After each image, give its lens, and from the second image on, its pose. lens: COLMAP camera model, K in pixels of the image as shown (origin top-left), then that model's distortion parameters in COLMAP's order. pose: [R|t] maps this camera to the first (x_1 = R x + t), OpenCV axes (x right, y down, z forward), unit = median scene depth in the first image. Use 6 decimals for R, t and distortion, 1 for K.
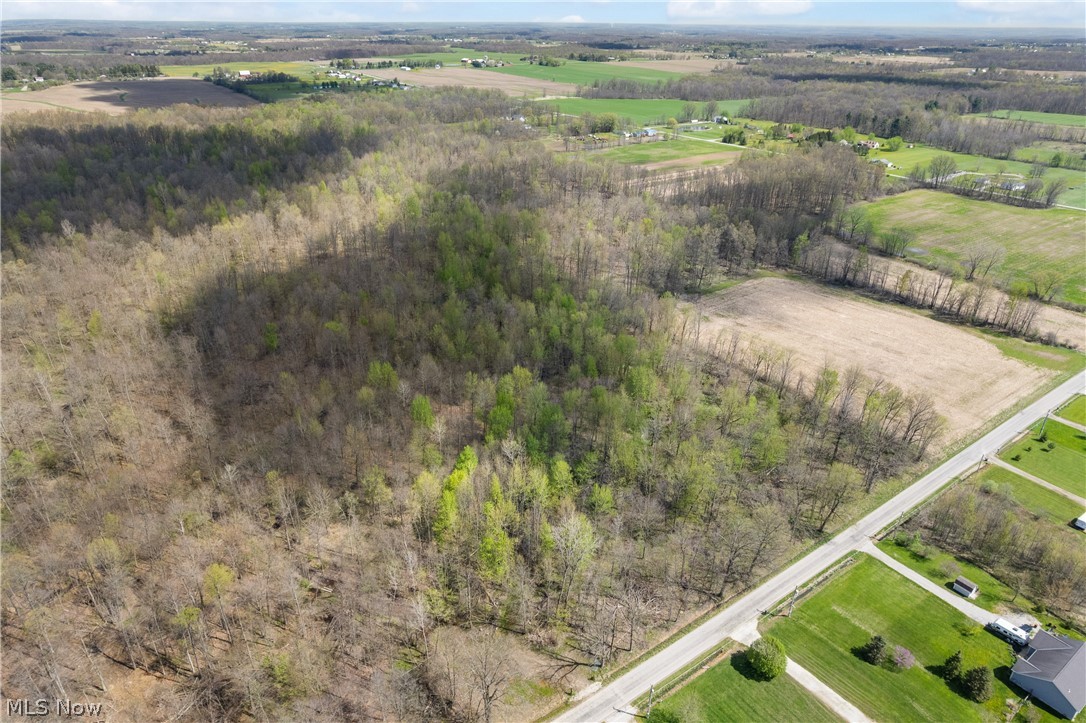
lens RADIAL K [[696.8, 0, 543.0], [0, 696.8, 361.5], [0, 0, 1]] dist [-0.005869, -0.000105]
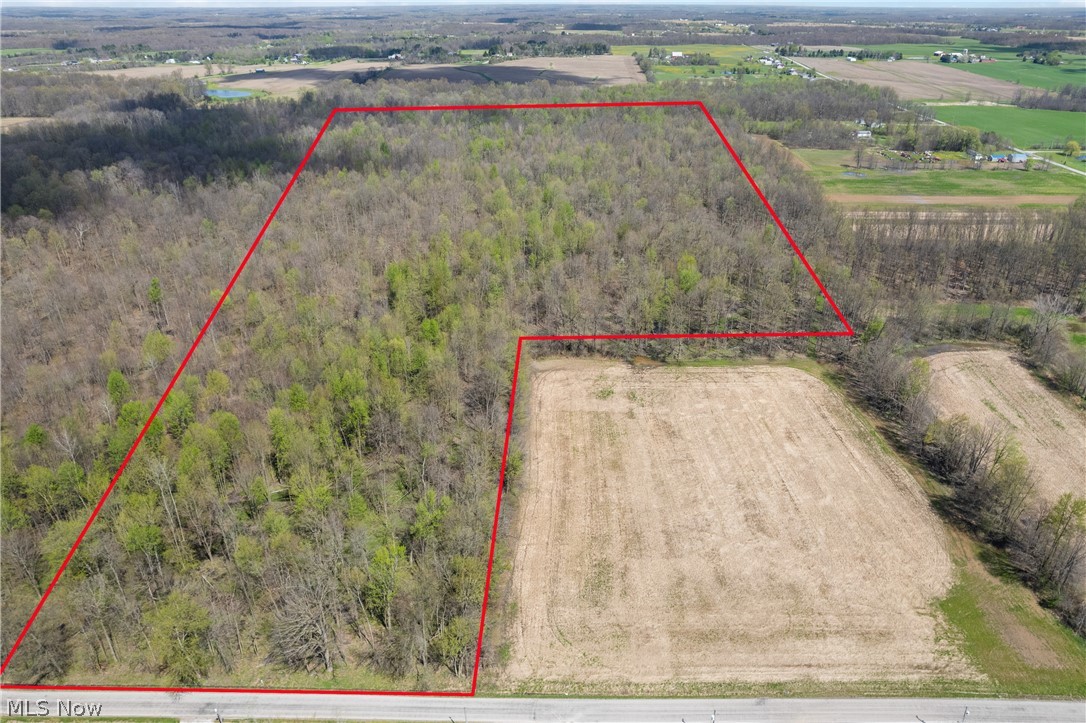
lens RADIAL K [[696.8, 0, 543.0], [0, 696.8, 361.5], [0, 0, 1]] dist [-0.005869, -0.000105]
pose [[0.811089, 0.274978, -0.516258, 0.439011], [-0.265426, 0.959531, 0.094073, -0.116203], [0.521233, 0.060727, 0.851251, 0.225649]]
